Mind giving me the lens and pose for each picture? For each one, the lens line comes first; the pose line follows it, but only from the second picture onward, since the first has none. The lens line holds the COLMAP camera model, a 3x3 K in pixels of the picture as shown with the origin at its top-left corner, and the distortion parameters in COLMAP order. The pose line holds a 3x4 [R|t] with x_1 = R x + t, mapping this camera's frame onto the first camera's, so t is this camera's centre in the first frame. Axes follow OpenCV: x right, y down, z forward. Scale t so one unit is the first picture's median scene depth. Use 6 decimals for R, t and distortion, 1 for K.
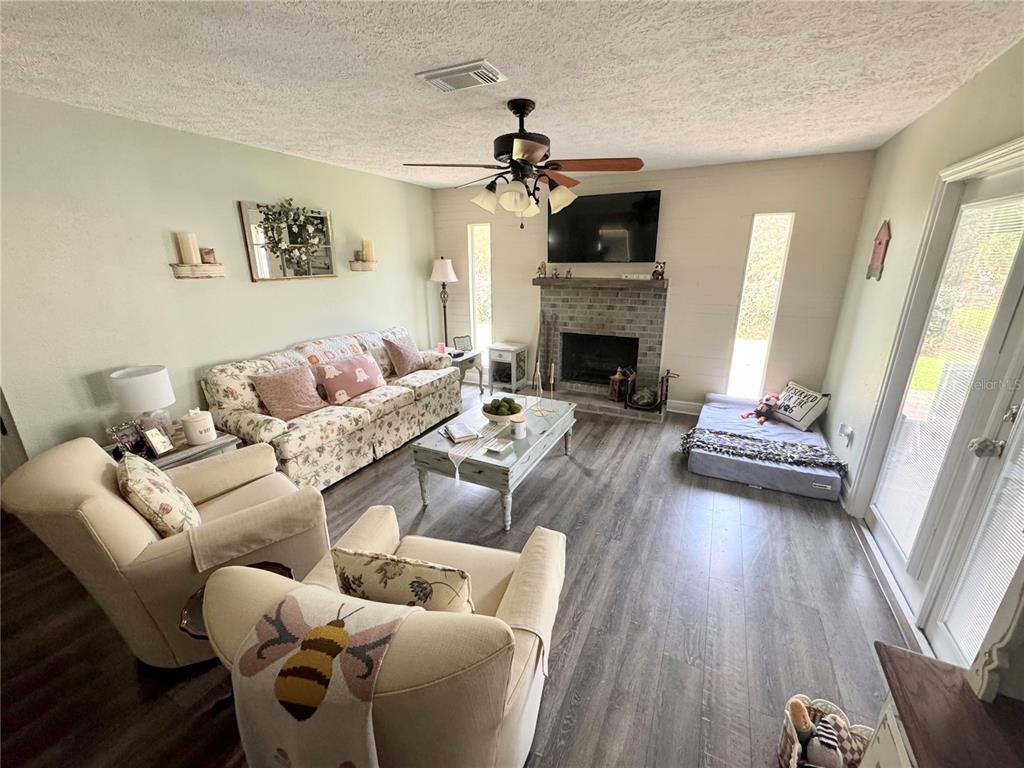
lens RADIAL K [[412.0, 0, 512.0], [0, 412.0, 384.0], [0, 0, 1]] dist [-0.001510, 0.000130]
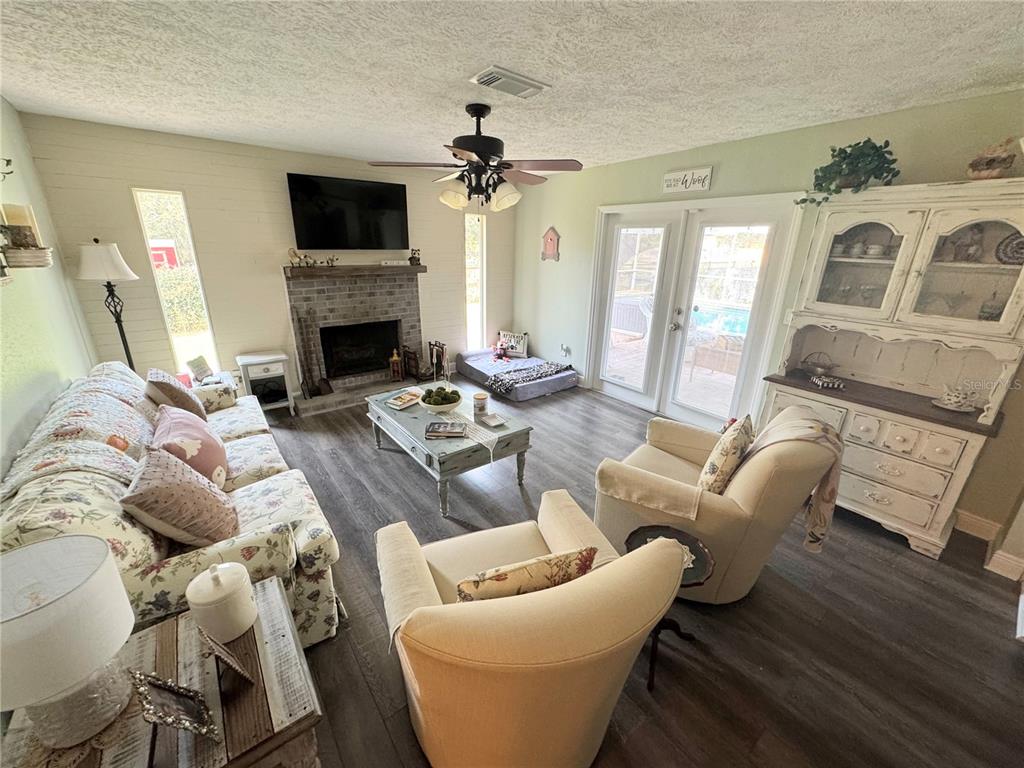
lens RADIAL K [[412.0, 0, 512.0], [0, 412.0, 384.0], [0, 0, 1]] dist [-0.001510, 0.000130]
pose [[0.419462, -0.281939, 0.862880, -0.599663], [0.246865, 0.950151, 0.190448, -0.090700], [-0.873561, 0.133130, 0.468153, 0.275303]]
